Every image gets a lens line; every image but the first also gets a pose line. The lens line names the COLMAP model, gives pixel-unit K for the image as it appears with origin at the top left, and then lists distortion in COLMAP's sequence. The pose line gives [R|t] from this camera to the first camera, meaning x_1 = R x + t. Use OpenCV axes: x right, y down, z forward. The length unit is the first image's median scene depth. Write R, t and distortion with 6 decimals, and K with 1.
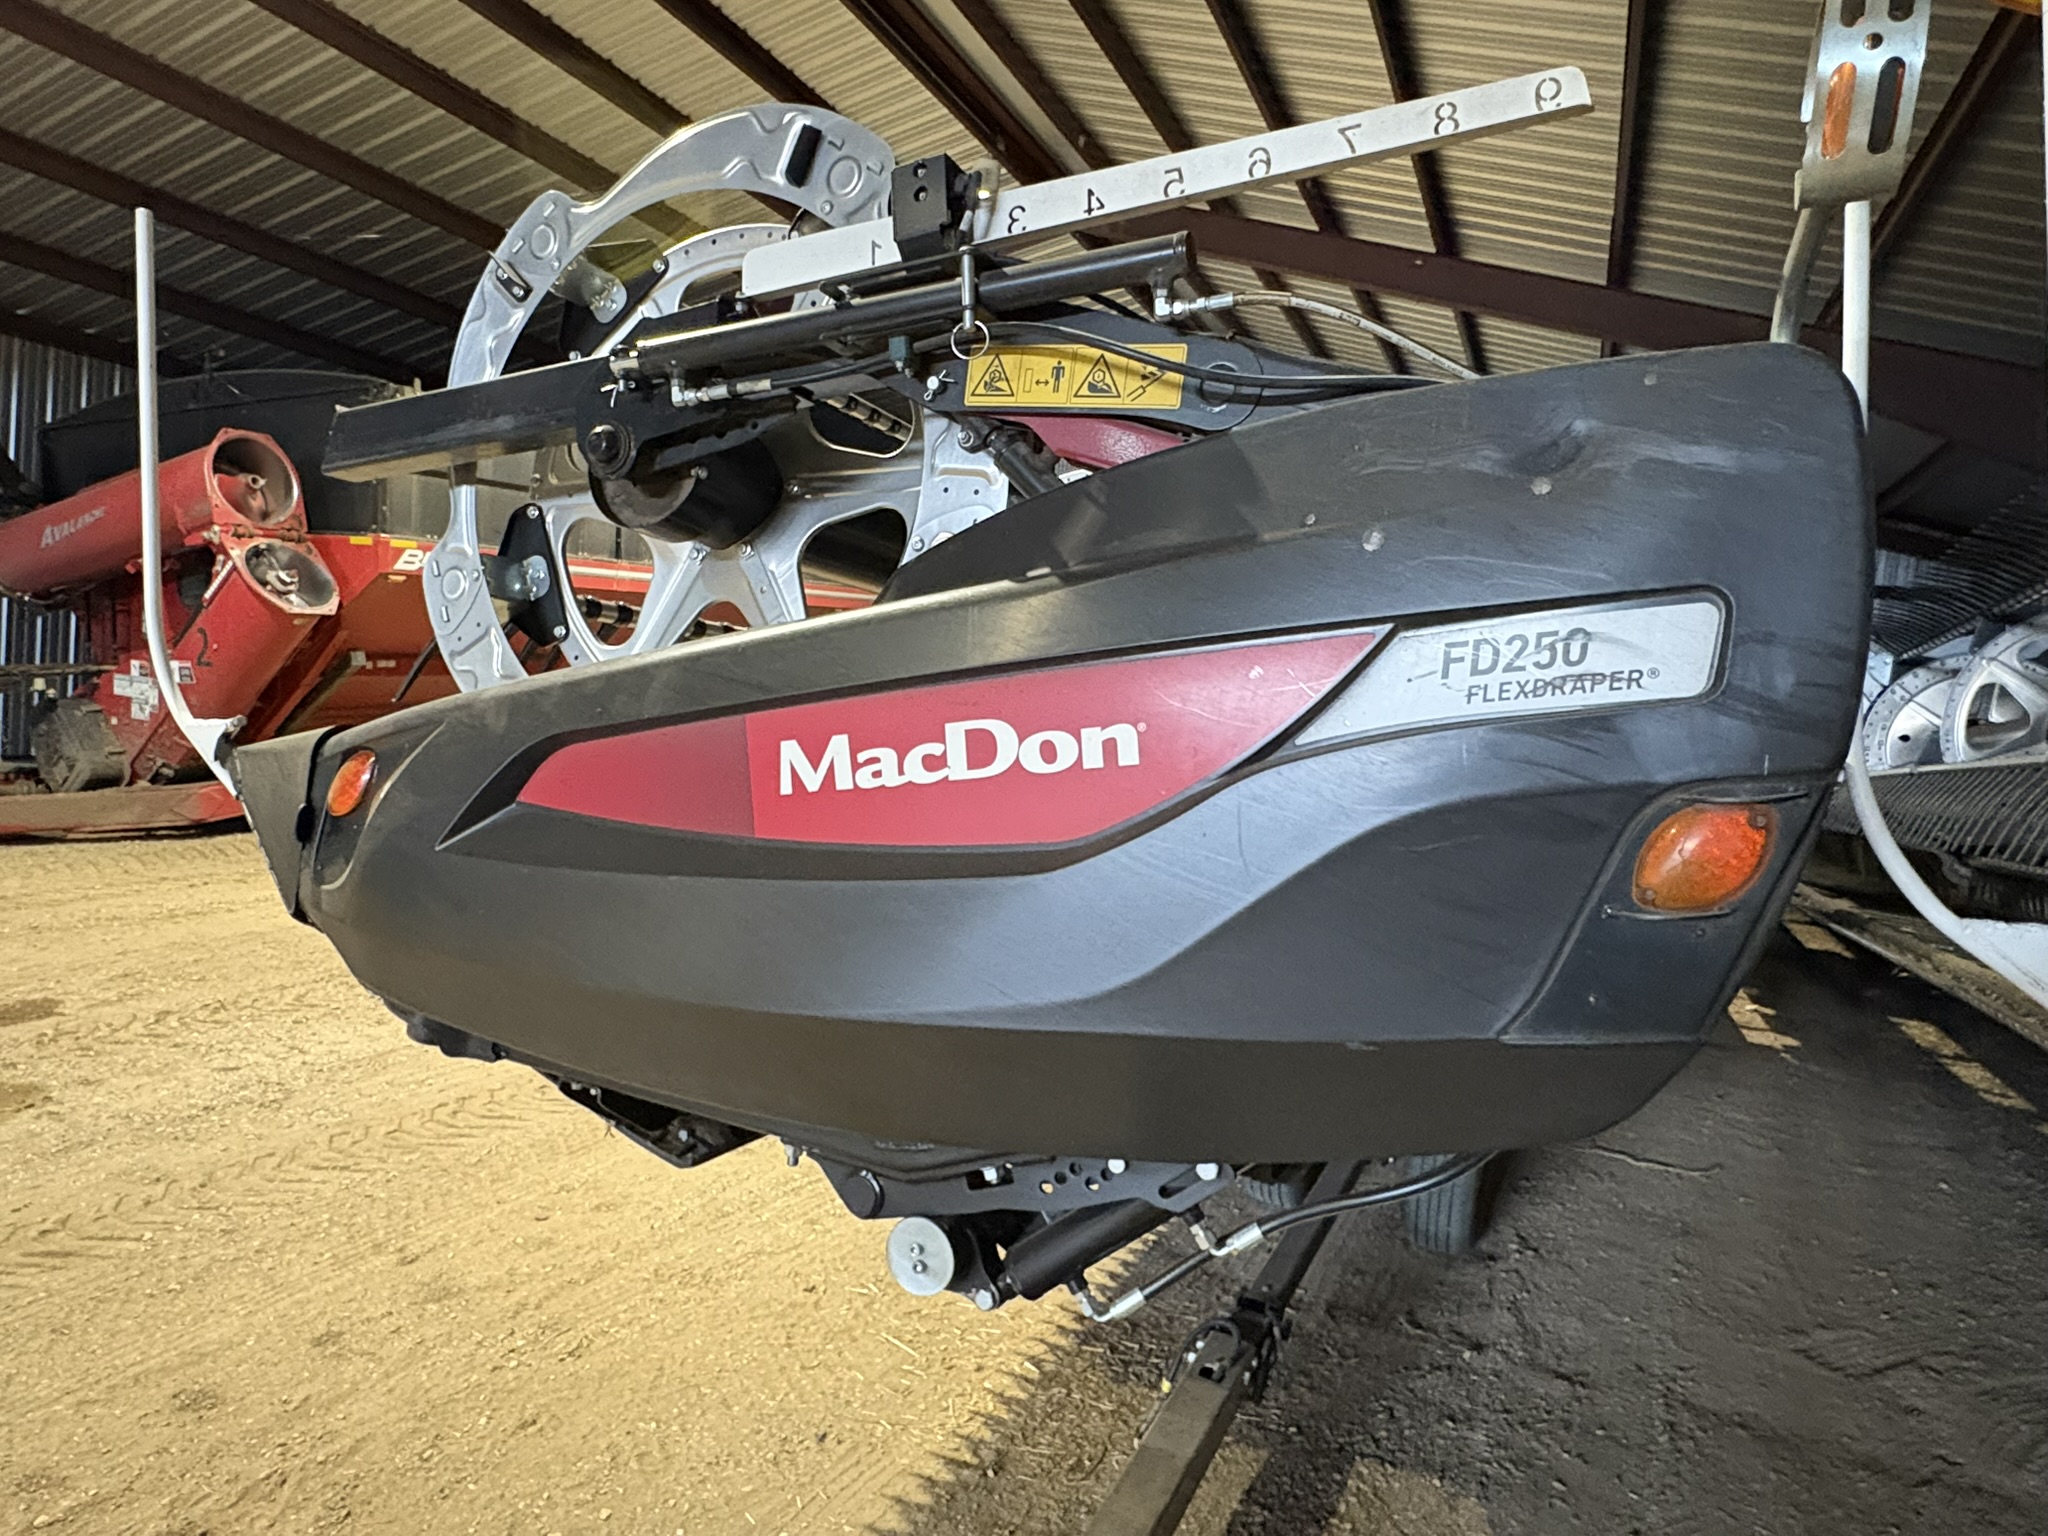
lens RADIAL K [[1251.4, 0, 1023.3], [0, 1251.4, 765.2], [0, 0, 1]] dist [0.002411, 0.001700]
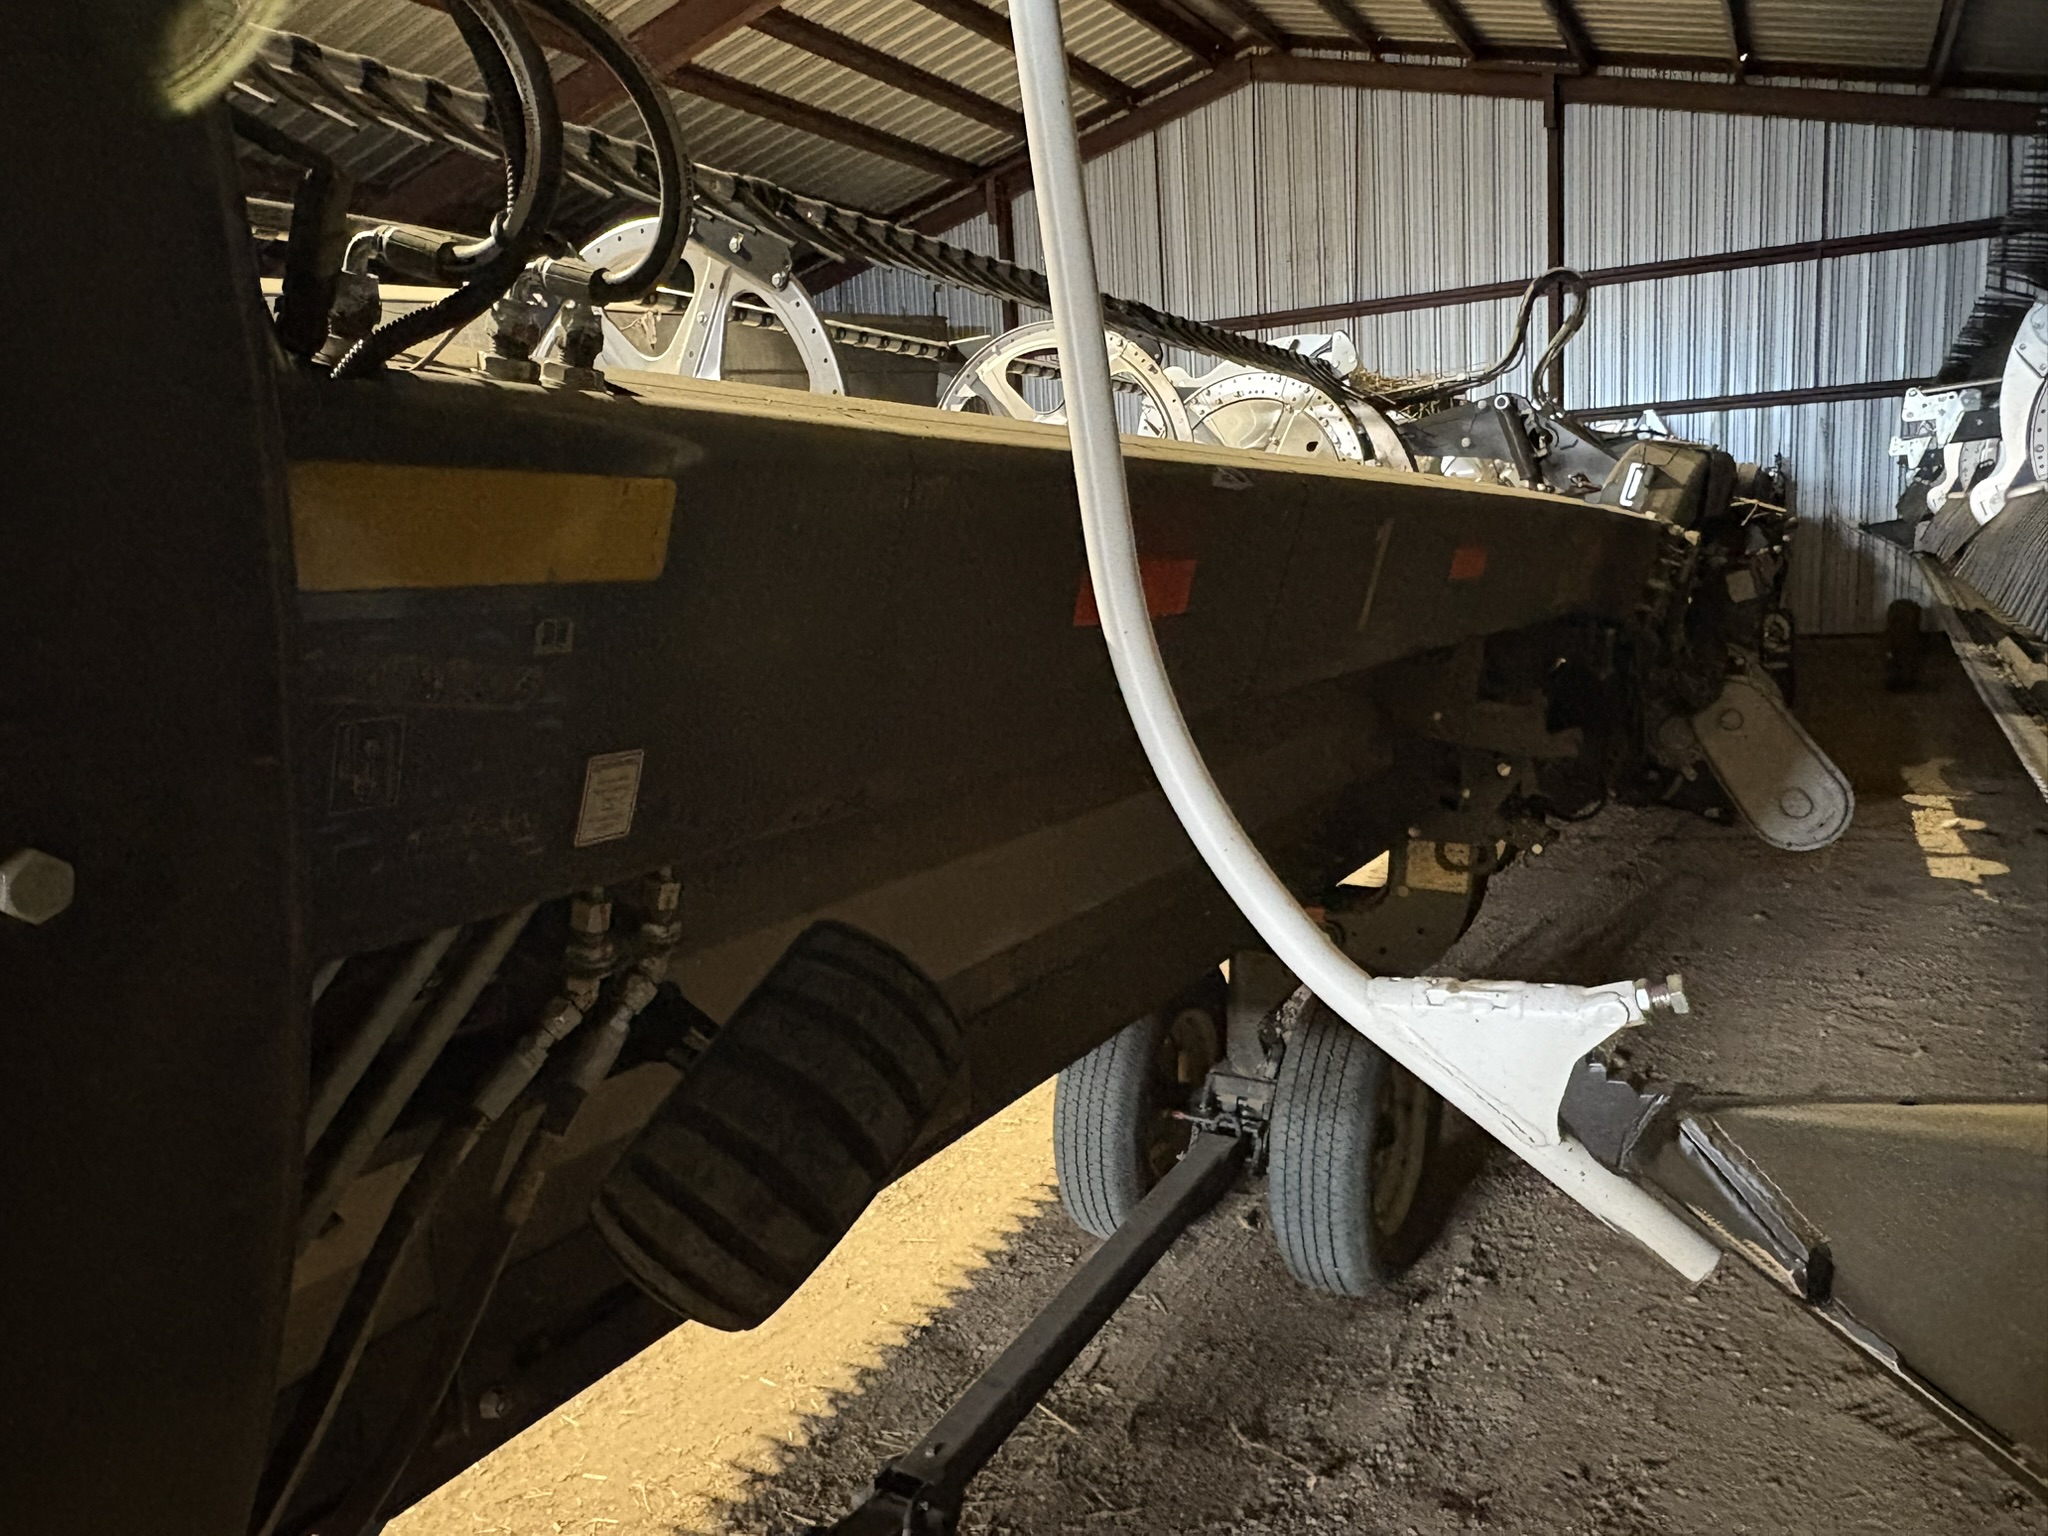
lens RADIAL K [[1499.0, 0, 1024.3], [0, 1499.0, 769.1], [0, 0, 1]] dist [0.001715, -0.004033]
pose [[0.986315, -0.135882, -0.093374, 0.287368], [0.145104, 0.984318, 0.100315, -0.007048], [0.078279, -0.112491, 0.990565, 0.205610]]
